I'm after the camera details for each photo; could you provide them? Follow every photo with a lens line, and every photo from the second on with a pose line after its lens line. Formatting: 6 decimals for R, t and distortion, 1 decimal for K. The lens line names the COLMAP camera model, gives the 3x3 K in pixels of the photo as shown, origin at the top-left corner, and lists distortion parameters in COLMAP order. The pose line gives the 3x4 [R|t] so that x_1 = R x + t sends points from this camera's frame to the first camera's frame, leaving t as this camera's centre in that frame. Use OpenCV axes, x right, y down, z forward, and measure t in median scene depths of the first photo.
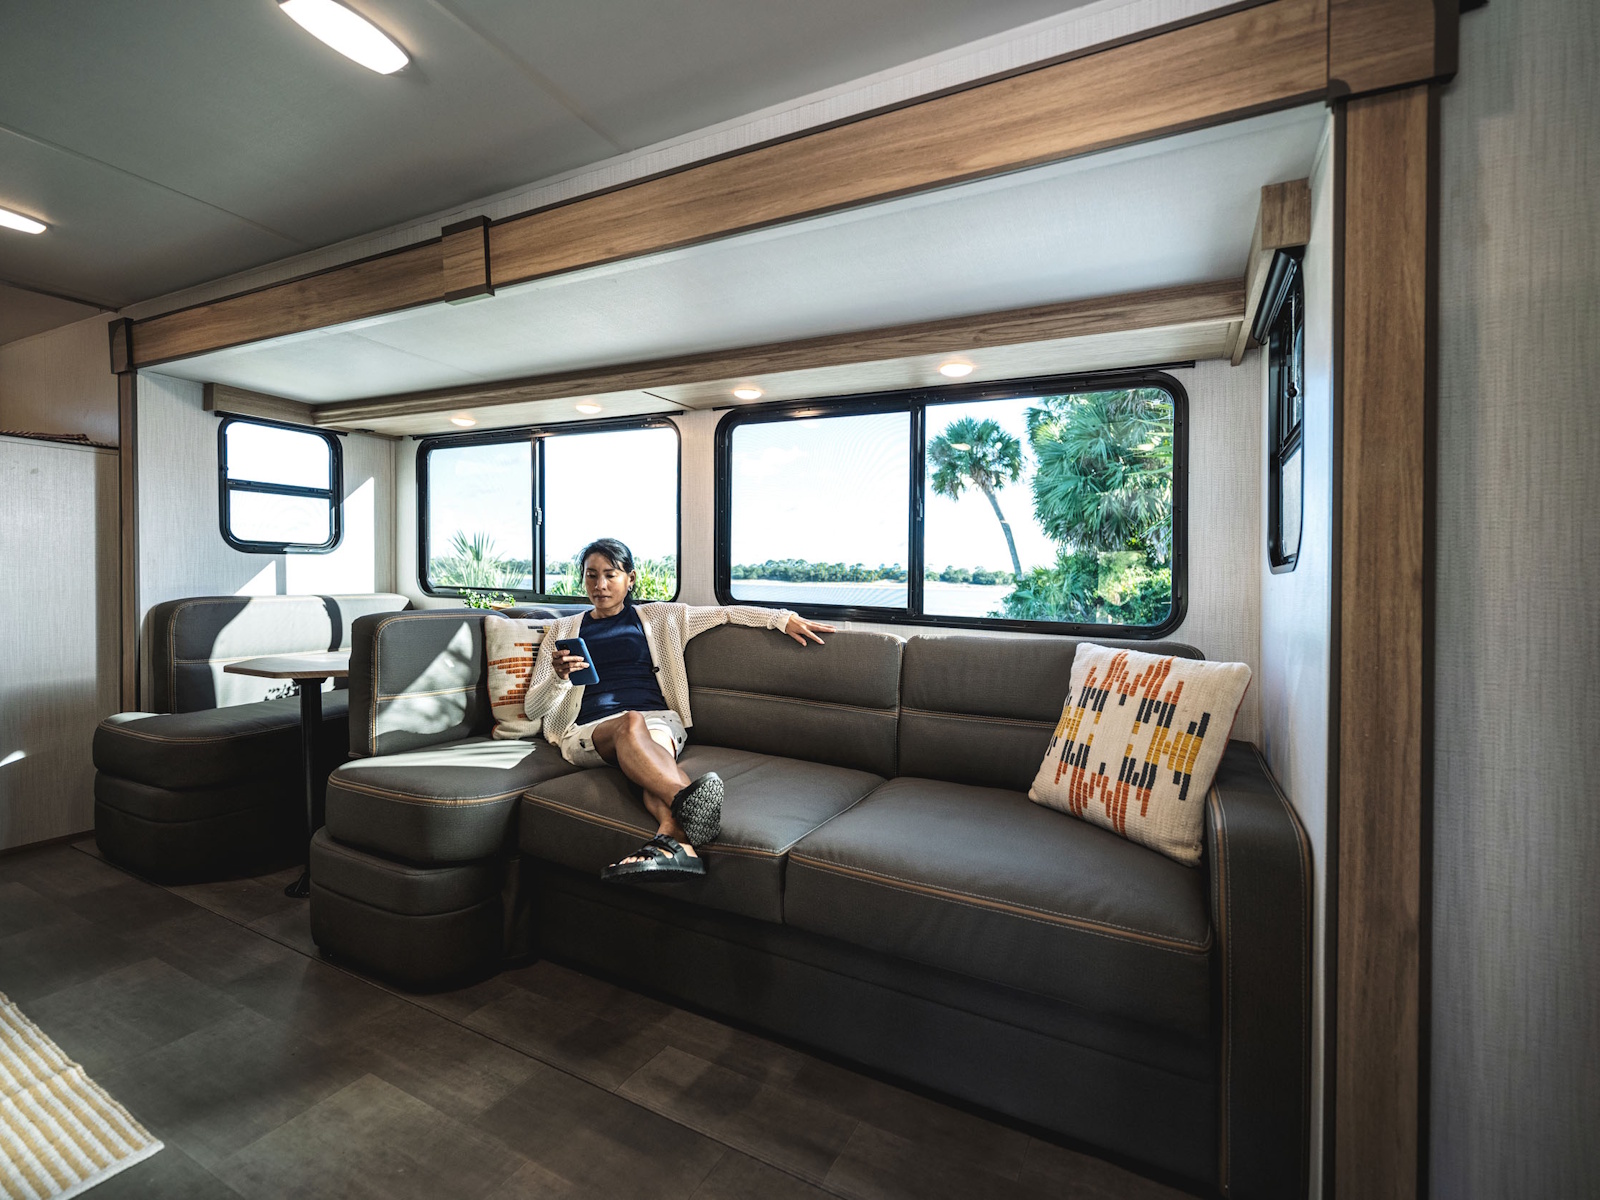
lens RADIAL K [[713.8, 0, 814.9], [0, 713.8, 610.5], [0, 0, 1]] dist [-0.001125, 0.000532]
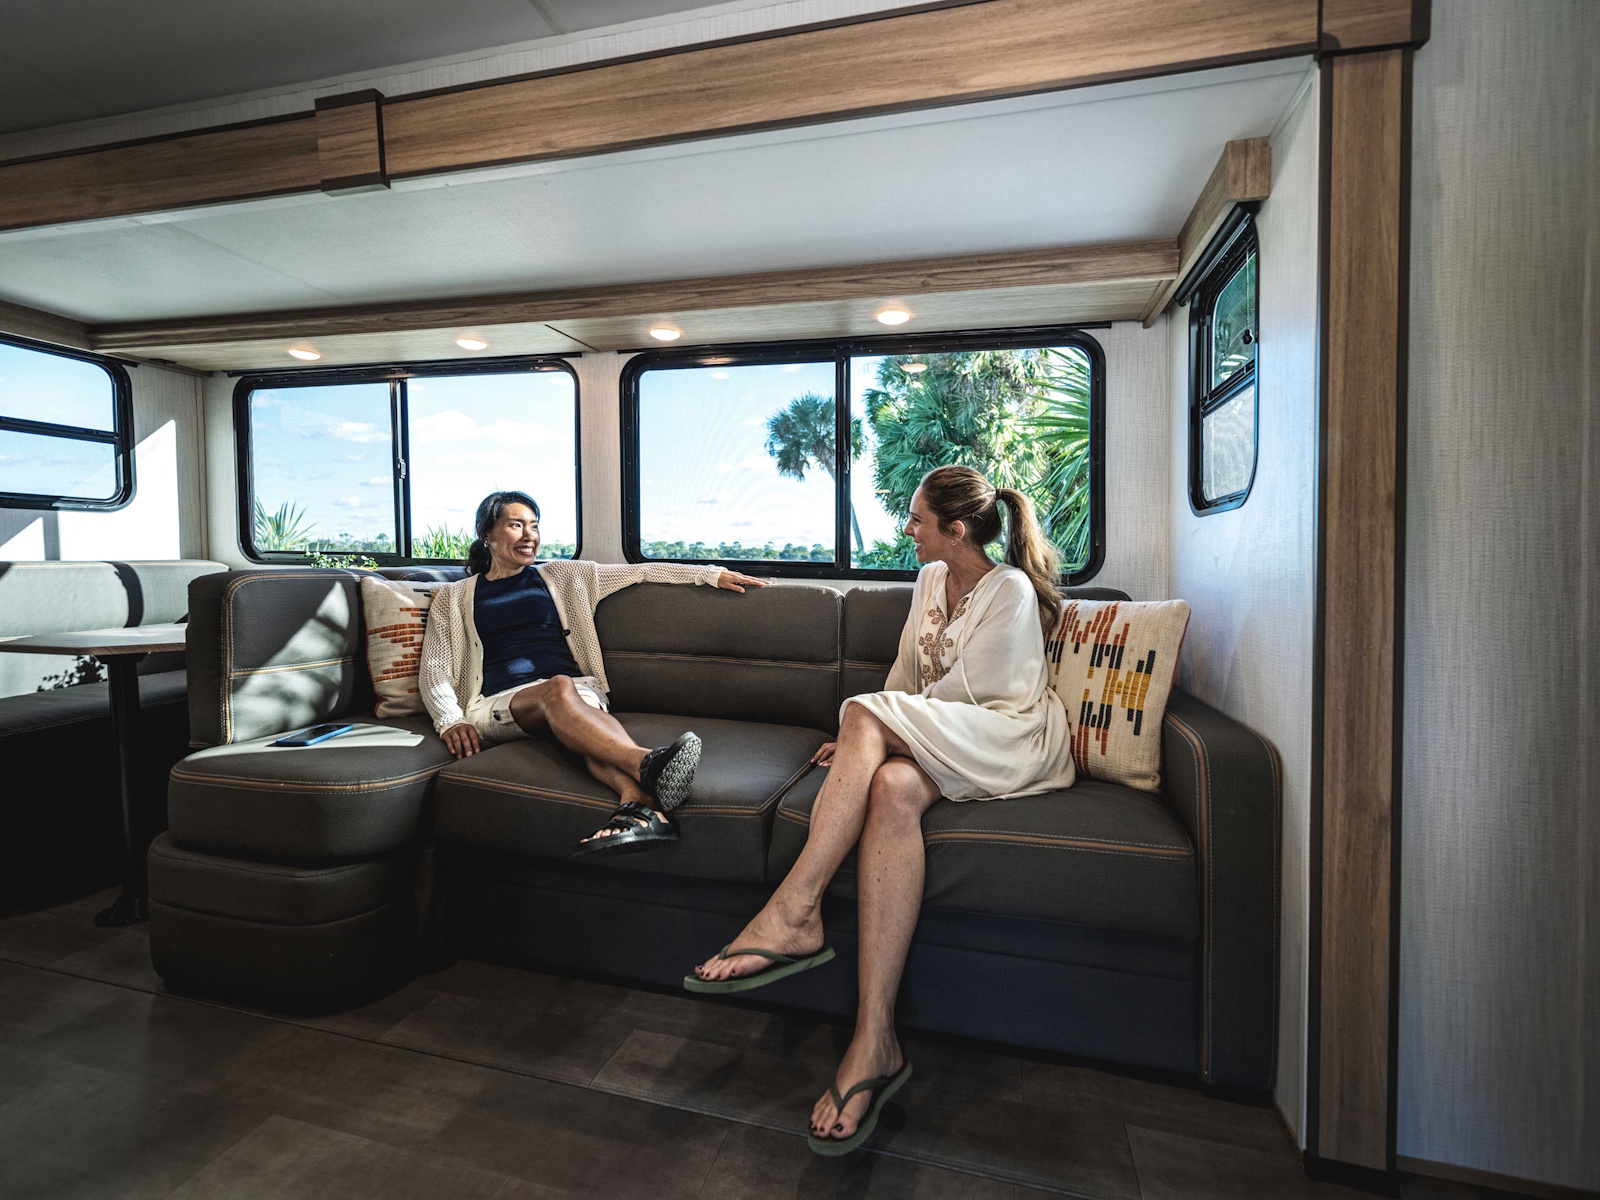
lens RADIAL K [[708.0, 0, 792.3], [0, 708.0, 608.5], [0, 0, 1]] dist [-0.000343, -0.000038]
pose [[0.976065, -0.022621, 0.216301, -0.208091], [0.018325, 0.999593, 0.021849, 0.056034], [-0.216707, -0.017363, 0.976082, 0.081001]]
